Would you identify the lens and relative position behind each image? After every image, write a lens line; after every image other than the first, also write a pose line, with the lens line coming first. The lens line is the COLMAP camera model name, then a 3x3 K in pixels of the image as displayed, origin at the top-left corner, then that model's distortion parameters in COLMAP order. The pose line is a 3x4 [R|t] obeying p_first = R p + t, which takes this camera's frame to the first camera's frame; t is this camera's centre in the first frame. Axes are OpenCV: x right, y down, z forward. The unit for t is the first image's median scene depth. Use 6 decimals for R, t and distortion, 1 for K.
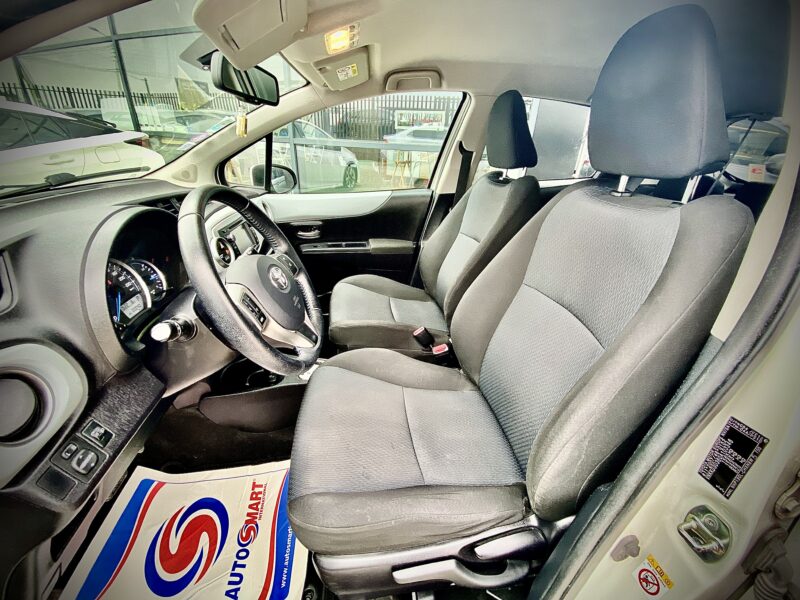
lens RADIAL K [[319.8, 0, 402.1], [0, 319.8, 297.6], [0, 0, 1]] dist [-0.002092, -0.001247]
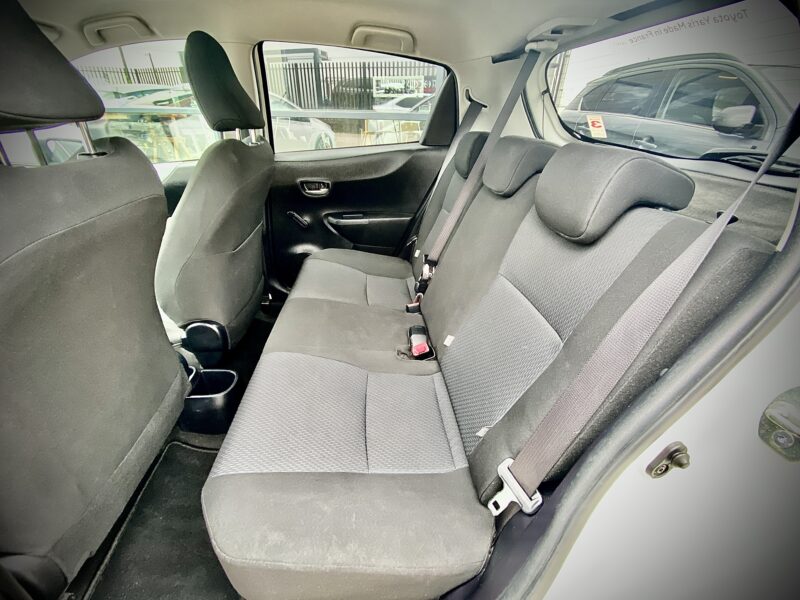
lens RADIAL K [[319.8, 0, 400.1], [0, 319.8, 298.4], [0, 0, 1]] dist [-0.002092, -0.001247]
pose [[0.979785, 0.080827, -0.183000, 0.246875], [-0.067680, 0.994732, 0.076992, -0.013246], [0.188259, -0.063050, 0.980094, 0.047280]]
